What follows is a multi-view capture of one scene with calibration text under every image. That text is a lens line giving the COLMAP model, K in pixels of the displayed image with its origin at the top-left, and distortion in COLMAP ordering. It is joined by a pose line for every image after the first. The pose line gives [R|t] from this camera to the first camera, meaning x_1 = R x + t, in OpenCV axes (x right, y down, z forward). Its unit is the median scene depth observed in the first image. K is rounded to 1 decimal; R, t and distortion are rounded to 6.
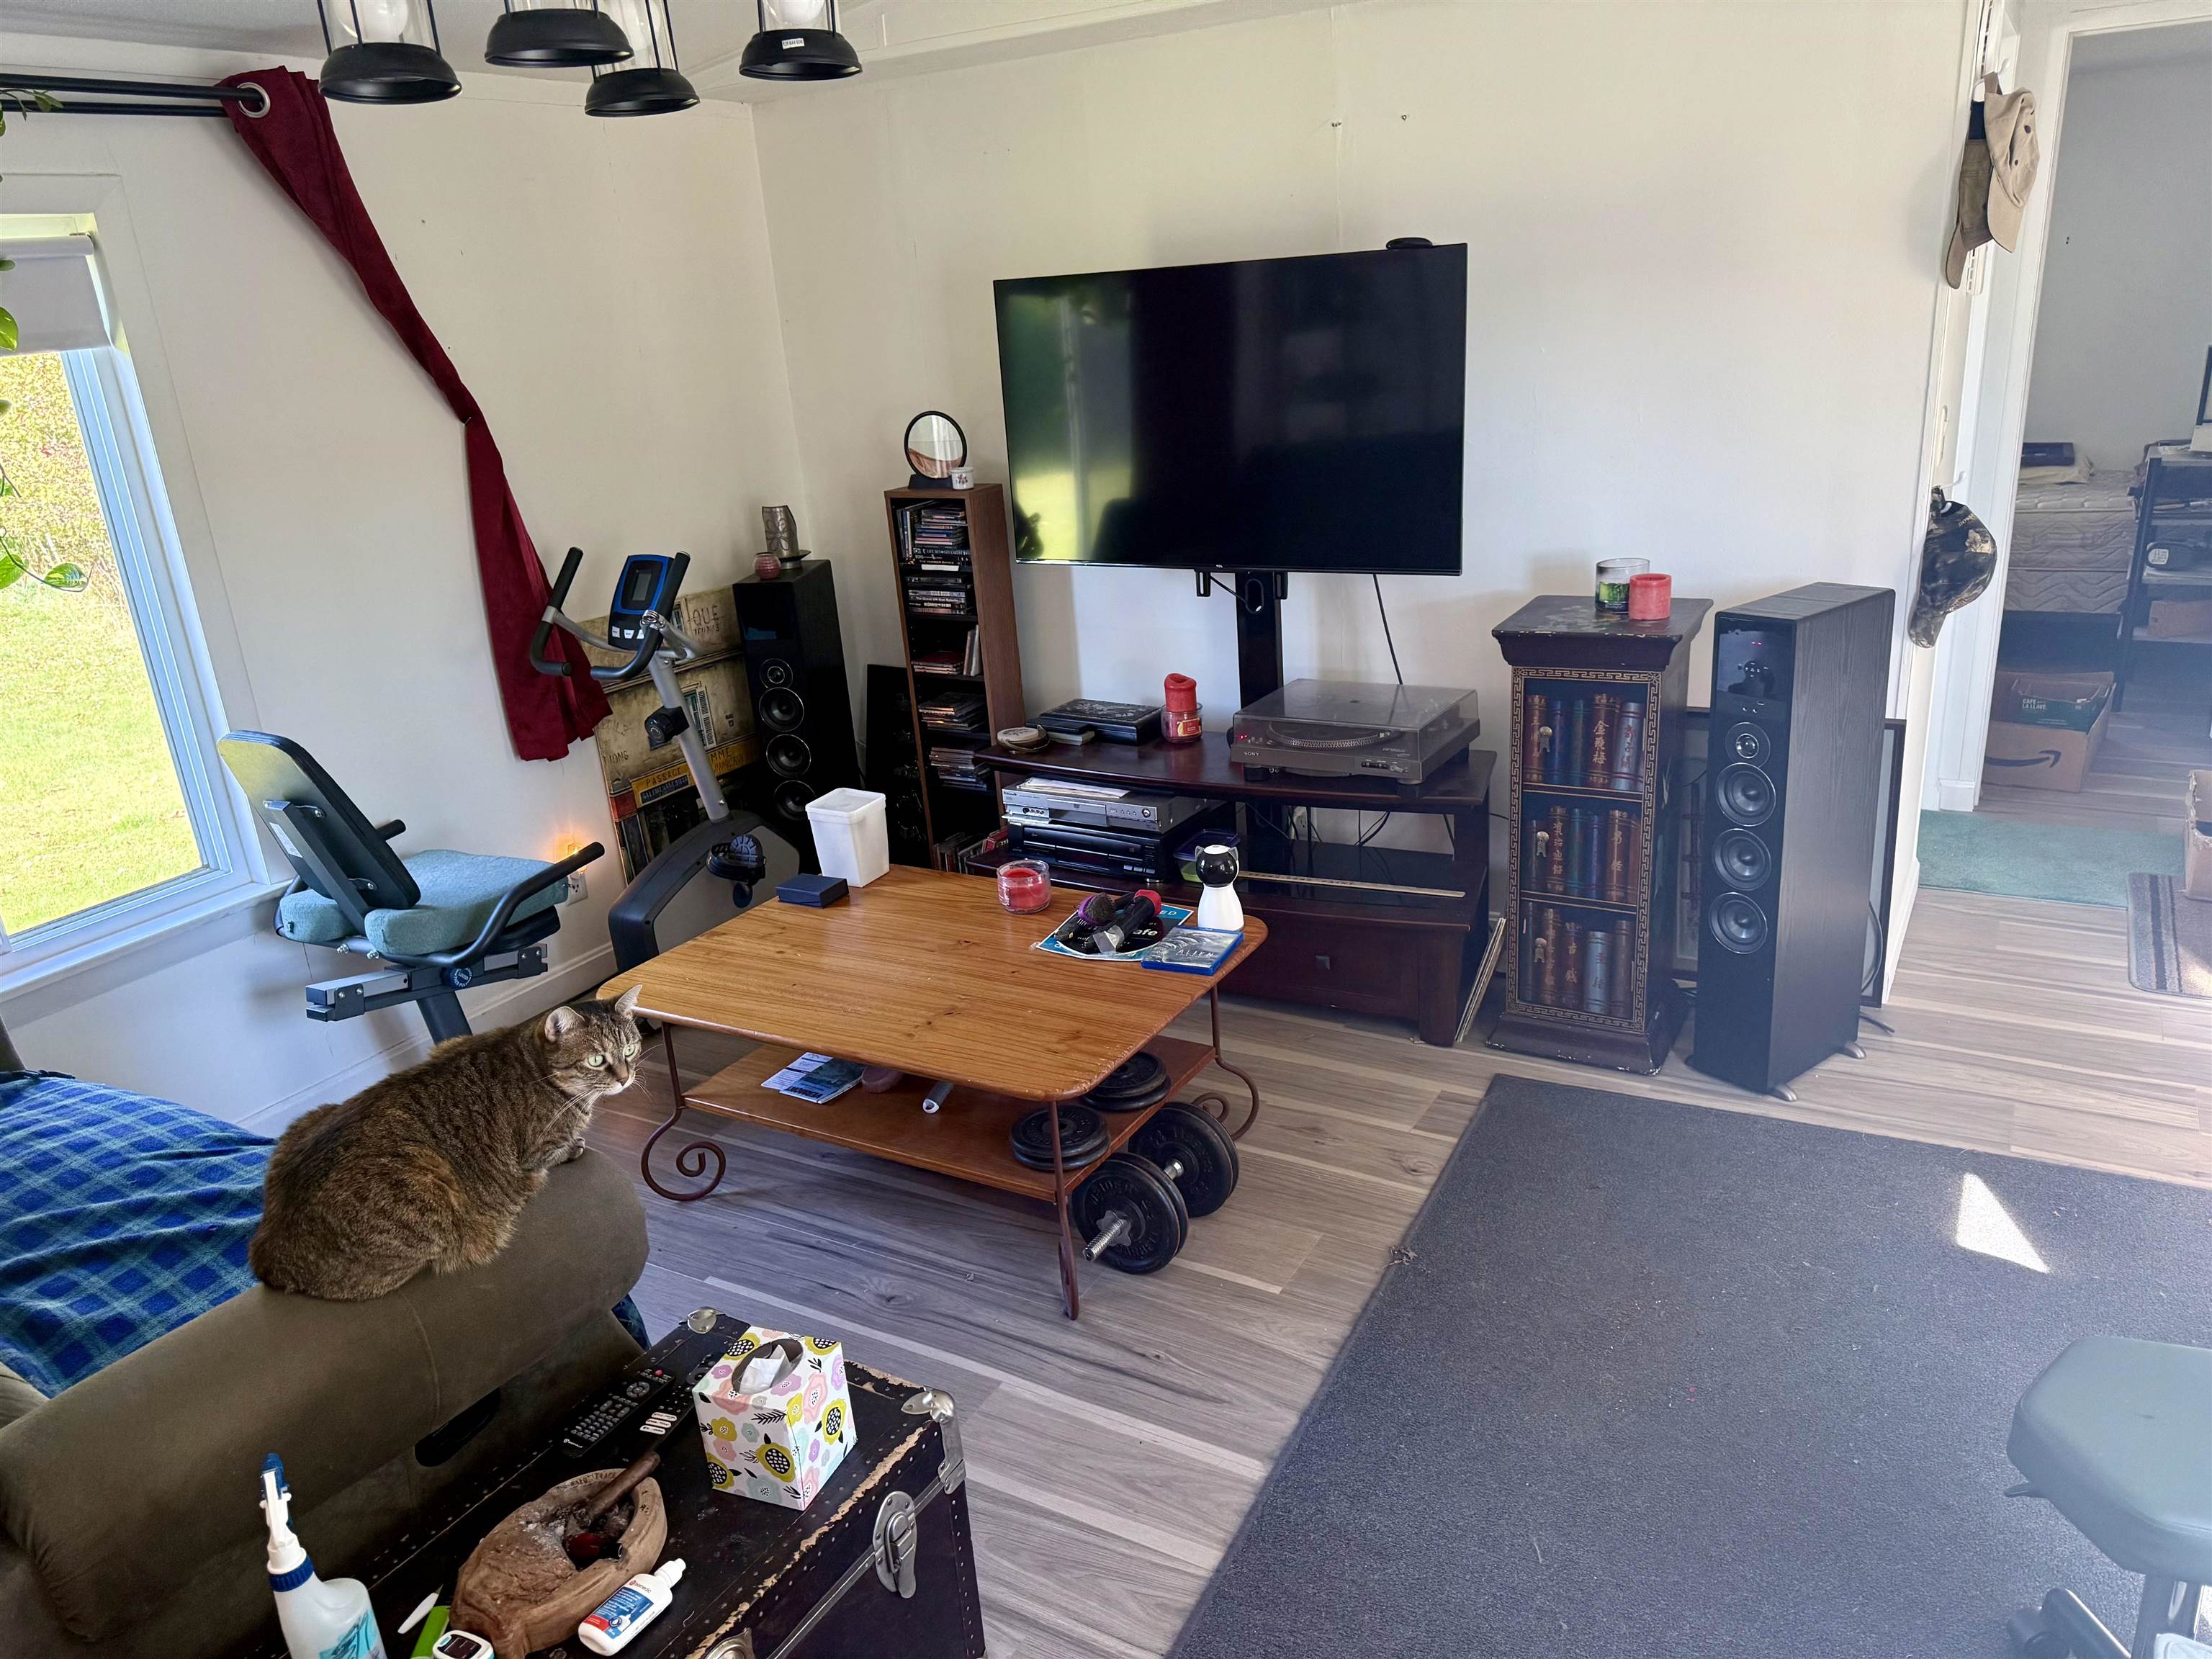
lens RADIAL K [[1552.6, 0, 1106.0], [0, 1552.6, 829.5], [0, 0, 1]] dist [0.047320, -0.038392]
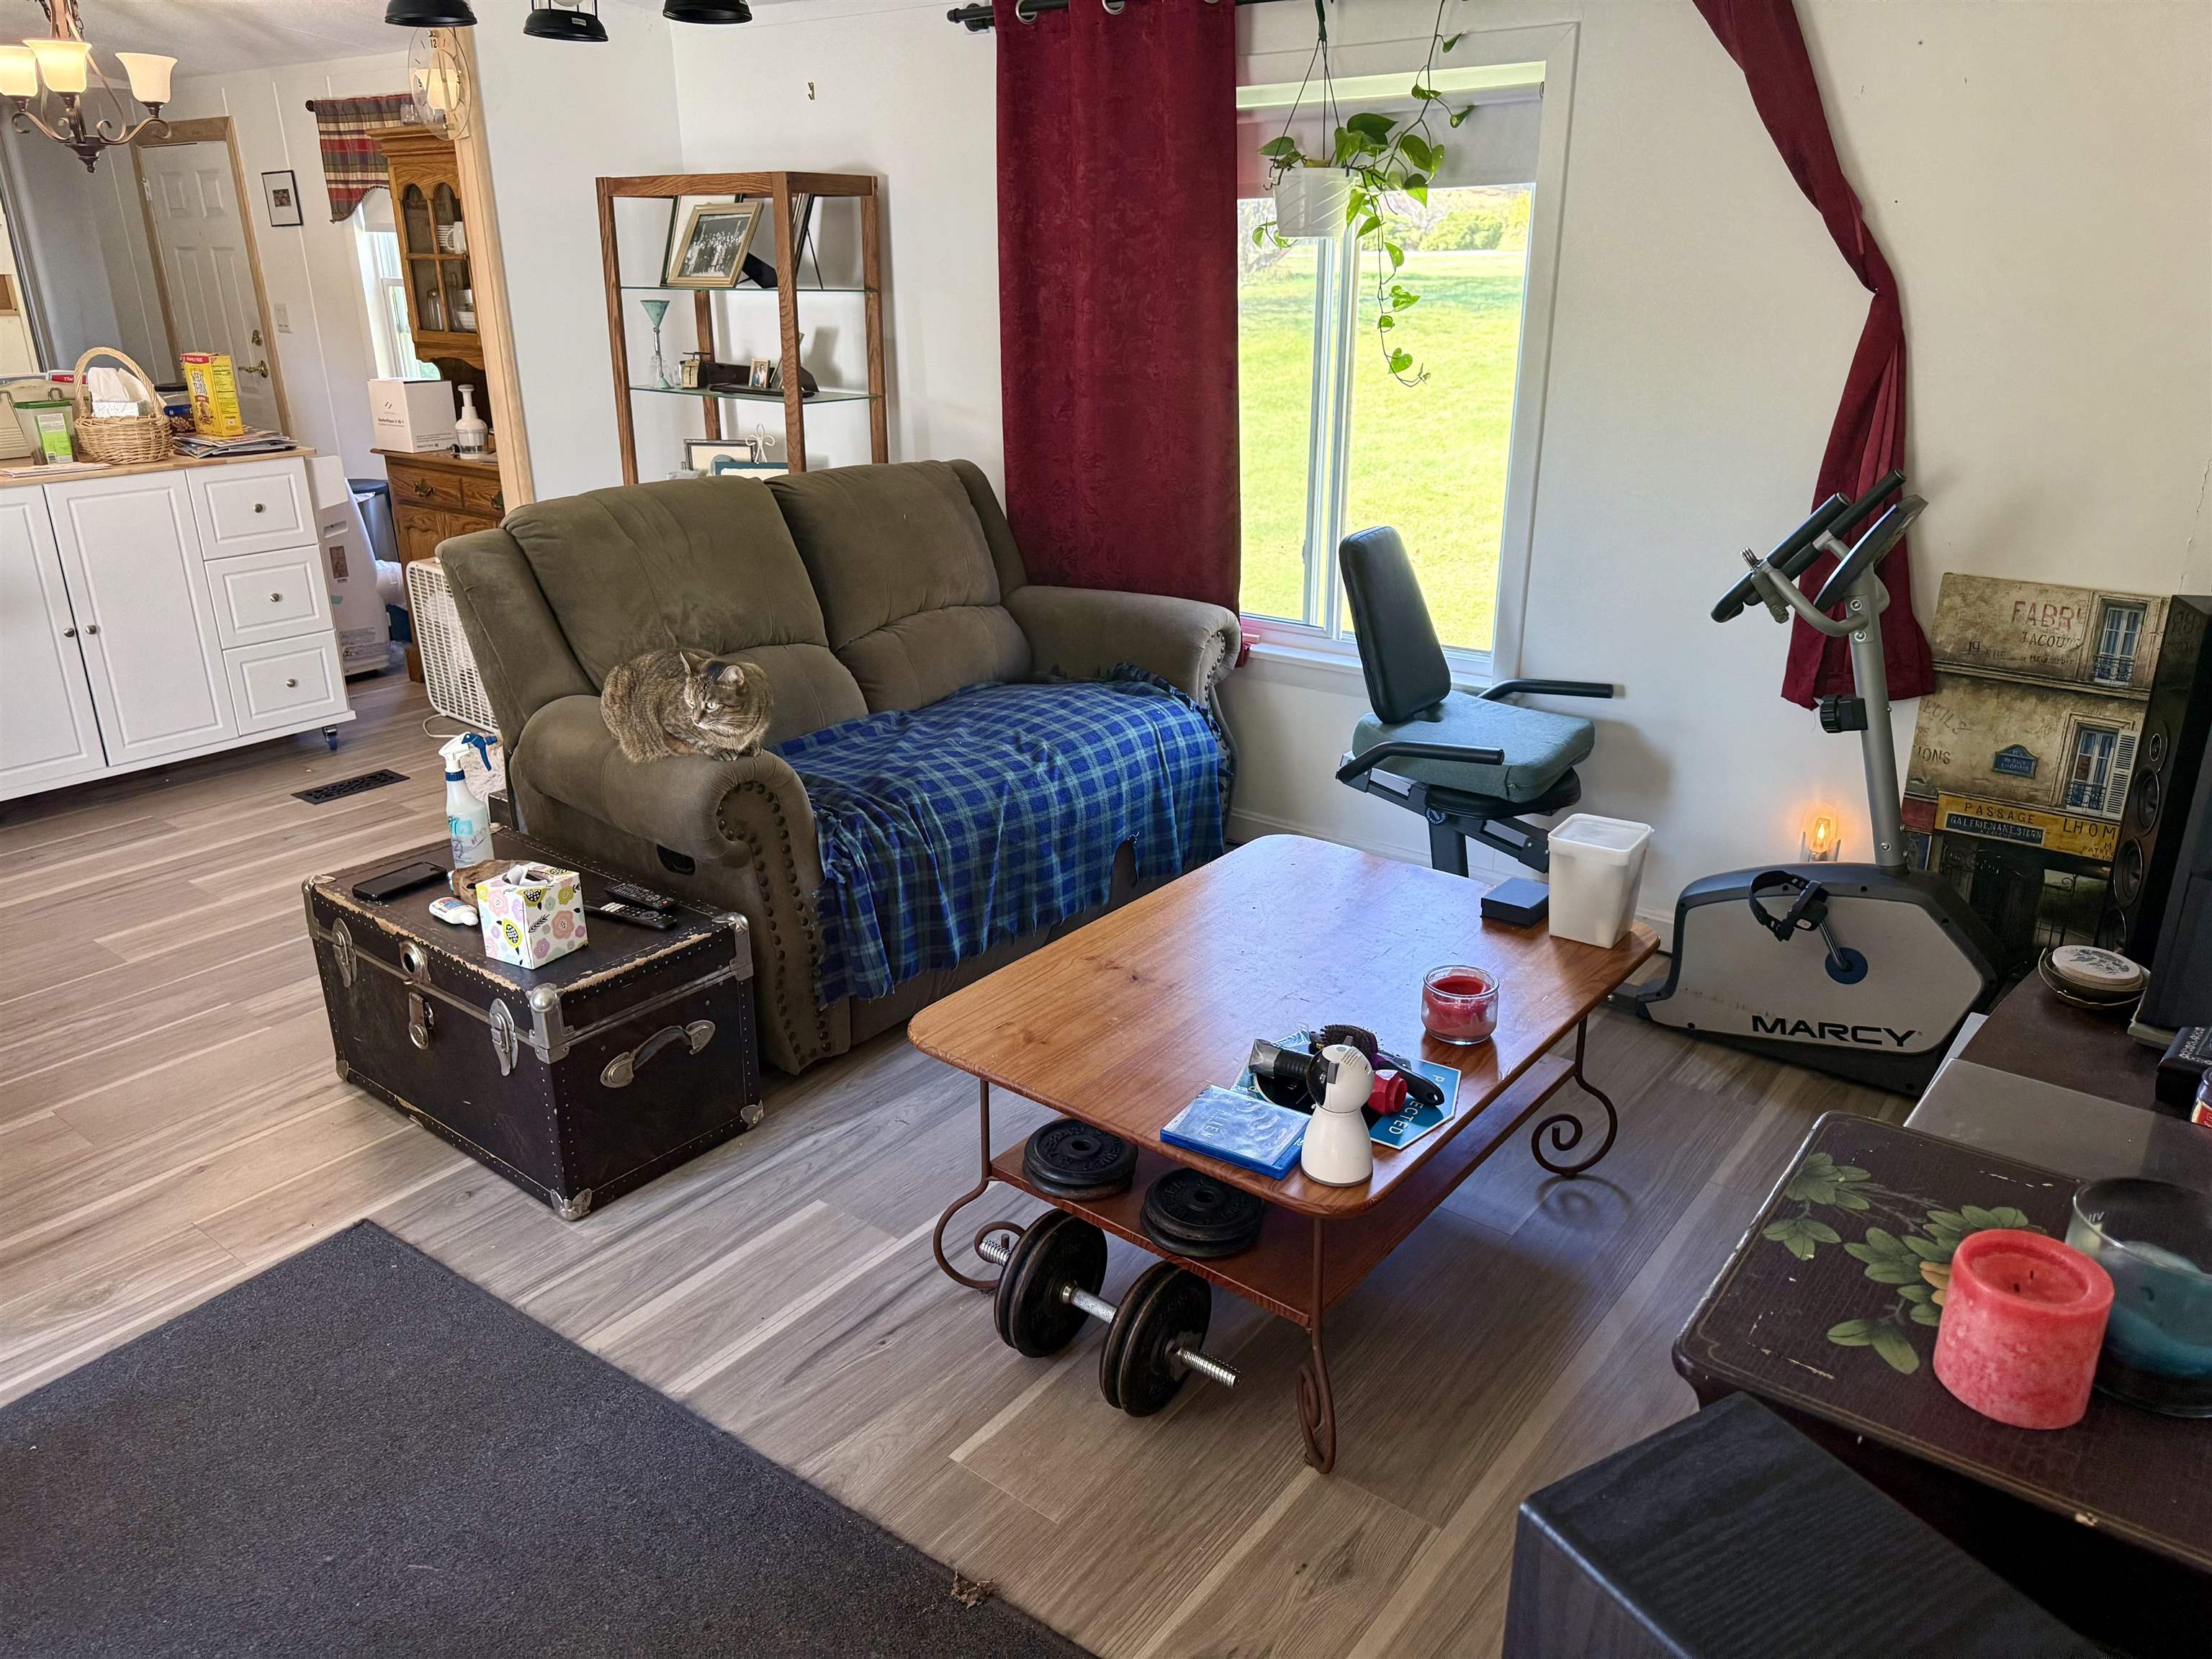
lens RADIAL K [[1552.6, 0, 1106.0], [0, 1552.6, 829.5], [0, 0, 1]] dist [0.047320, -0.038392]
pose [[-0.124609, 0.428674, -0.894825, 0.719196], [-0.304875, 0.841682, 0.445671, -0.381553], [0.944205, 0.328344, 0.025811, 0.987157]]
